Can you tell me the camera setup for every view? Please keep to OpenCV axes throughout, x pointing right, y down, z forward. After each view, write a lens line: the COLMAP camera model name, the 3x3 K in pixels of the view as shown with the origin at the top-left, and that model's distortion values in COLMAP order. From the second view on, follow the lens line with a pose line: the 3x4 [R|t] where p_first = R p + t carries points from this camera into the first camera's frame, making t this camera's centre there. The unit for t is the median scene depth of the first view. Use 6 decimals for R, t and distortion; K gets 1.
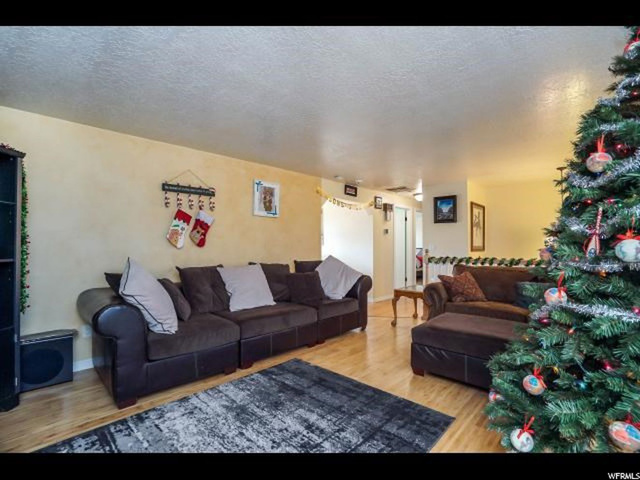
lens RADIAL K [[298.5, 0, 314.3], [0, 298.5, 242.6], [0, 0, 1]] dist [-0.049098, 0.014630]
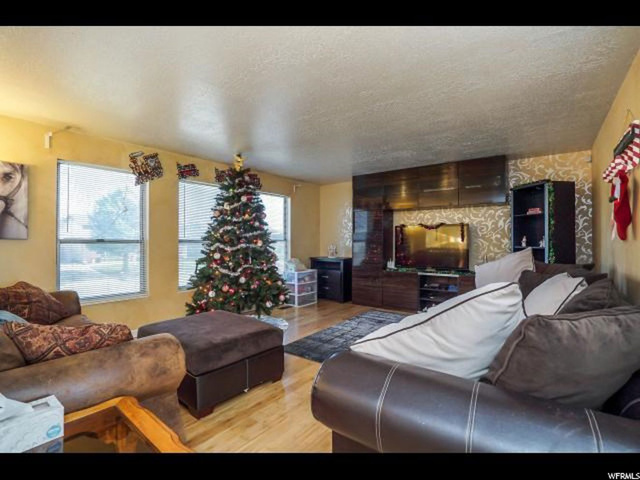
lens RADIAL K [[298.5, 0, 324.8], [0, 298.5, 239.1], [0, 0, 1]] dist [-0.049098, 0.014630]
pose [[-0.985421, 0.005768, -0.170034, 0.269028], [0.012586, 0.999158, -0.039047, 0.042425], [0.169665, -0.040618, -0.984664, 1.442046]]
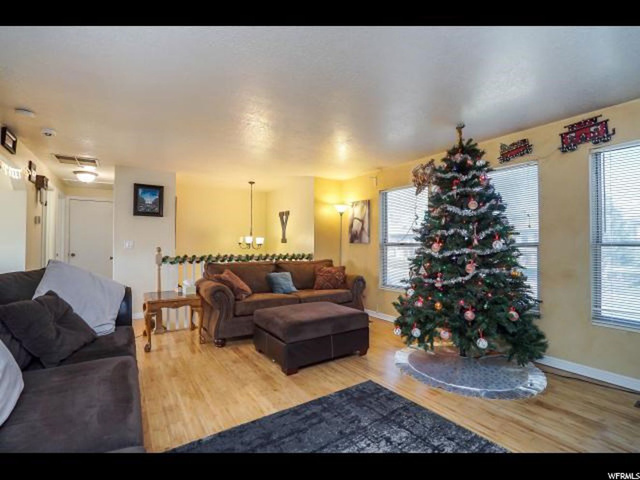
lens RADIAL K [[298.5, 0, 321.5], [0, 298.5, 241.5], [0, 0, 1]] dist [-0.049098, 0.014630]
pose [[0.179309, 0.012591, 0.983712, -0.449919], [-0.015533, 0.999830, -0.009966, 0.009925], [-0.983670, -0.013493, 0.179474, 0.539850]]
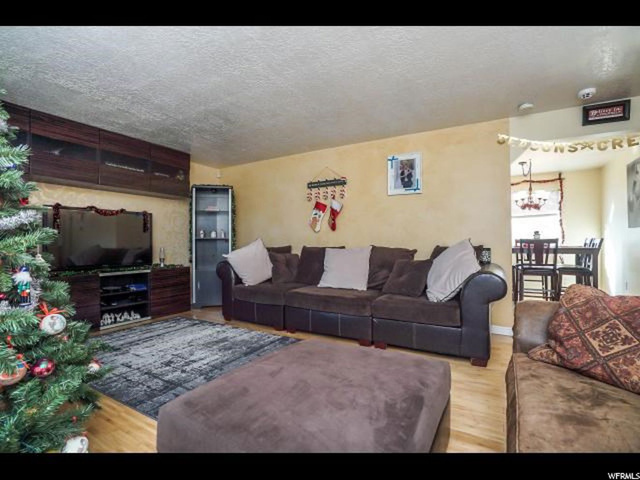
lens RADIAL K [[298.5, 0, 317.2], [0, 298.5, 243.7], [0, 0, 1]] dist [-0.049098, 0.014630]
pose [[0.259326, 0.009360, -0.965745, 0.732127], [0.016325, 0.999768, 0.014073, 0.048326], [0.965652, -0.019415, 0.259113, 0.634349]]
